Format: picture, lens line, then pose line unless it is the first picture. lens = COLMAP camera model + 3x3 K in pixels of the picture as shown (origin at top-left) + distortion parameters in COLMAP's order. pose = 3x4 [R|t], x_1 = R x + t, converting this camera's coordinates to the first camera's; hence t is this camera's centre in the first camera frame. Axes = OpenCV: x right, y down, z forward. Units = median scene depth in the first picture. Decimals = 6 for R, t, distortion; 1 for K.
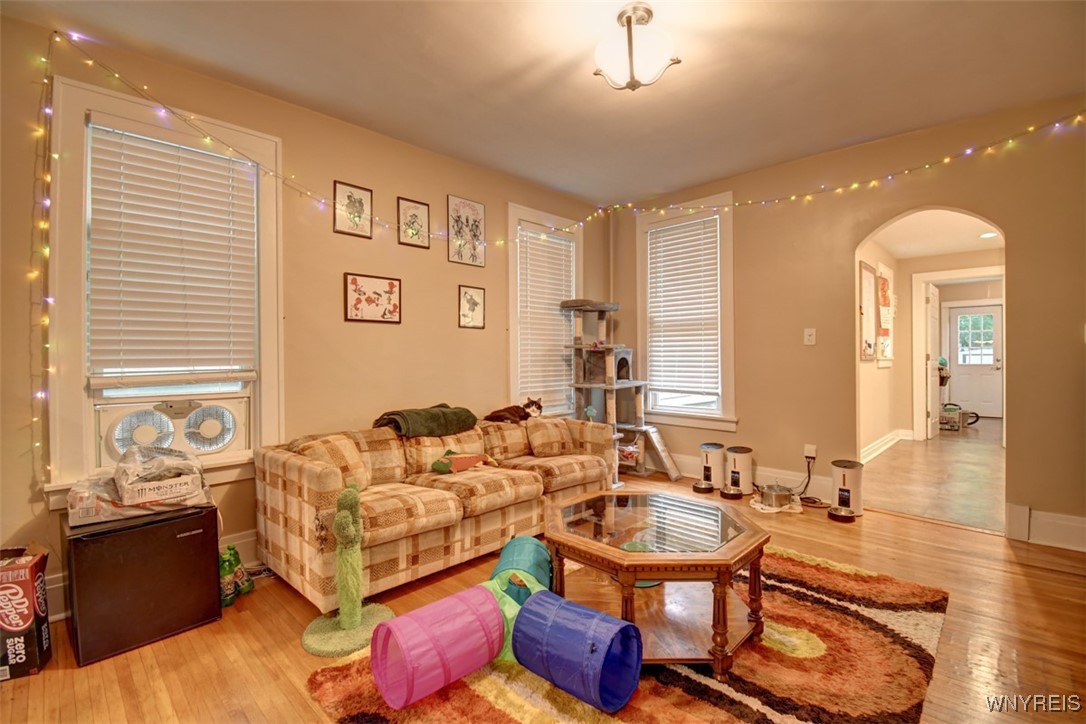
lens RADIAL K [[480.8, 0, 536.6], [0, 480.8, 361.8], [0, 0, 1]] dist [0.003541, -0.002847]
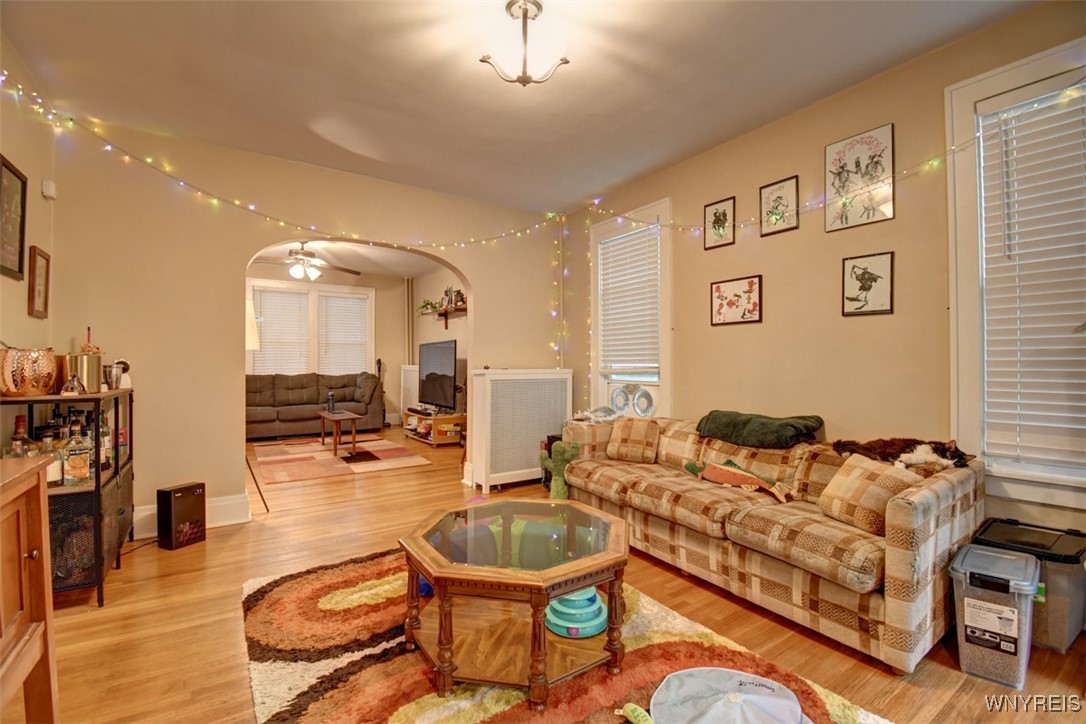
lens RADIAL K [[480.8, 0, 543.6], [0, 480.8, 358.7], [0, 0, 1]] dist [0.003541, -0.002847]
pose [[-0.202583, -0.000944, -0.979265, 0.748805], [-0.005718, 0.999984, 0.000219, -0.005965], [0.979248, 0.005644, -0.202585, 0.808438]]
